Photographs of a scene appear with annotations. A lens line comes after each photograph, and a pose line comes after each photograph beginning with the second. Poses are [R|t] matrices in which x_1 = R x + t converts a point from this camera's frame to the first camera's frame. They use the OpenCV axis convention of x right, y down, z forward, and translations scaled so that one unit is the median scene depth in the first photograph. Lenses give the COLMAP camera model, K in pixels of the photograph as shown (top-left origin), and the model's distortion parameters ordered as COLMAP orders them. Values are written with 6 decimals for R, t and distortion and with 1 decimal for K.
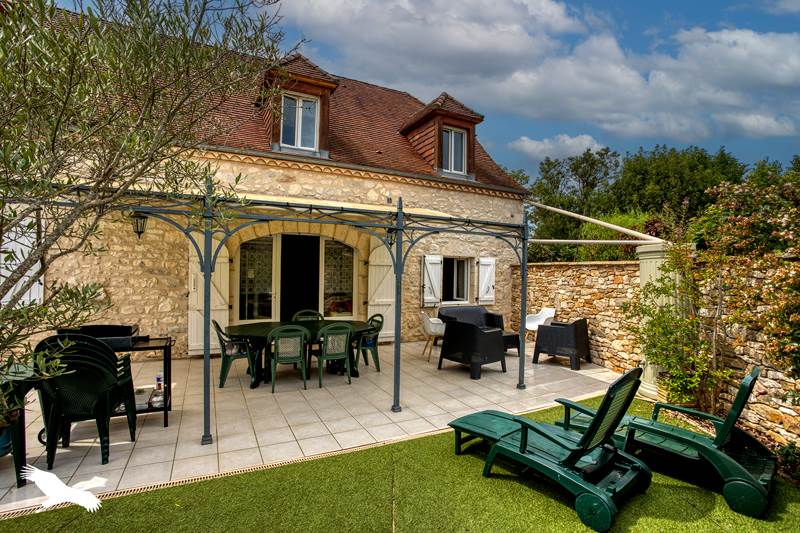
lens RADIAL K [[381.7, 0, 400.0], [0, 381.7, 266.5], [0, 0, 1]] dist [0.000271, 0.000077]
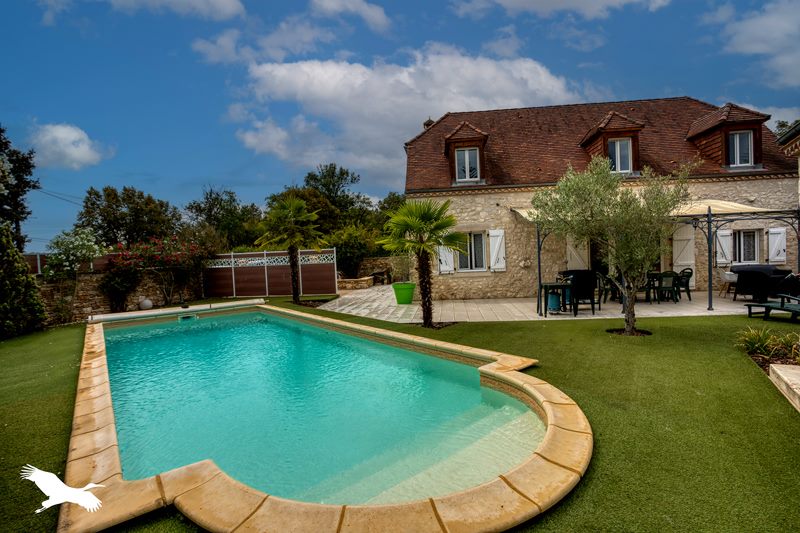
lens RADIAL K [[409.0, 0, 400.0], [0, 409.0, 266.5], [0, 0, 1]] dist [-0.034211, 0.028857]
pose [[0.847668, -0.035099, -0.529365, -0.140234], [0.060372, 0.997709, 0.030520, -0.012827], [0.527081, -0.057829, 0.847845, -0.910651]]
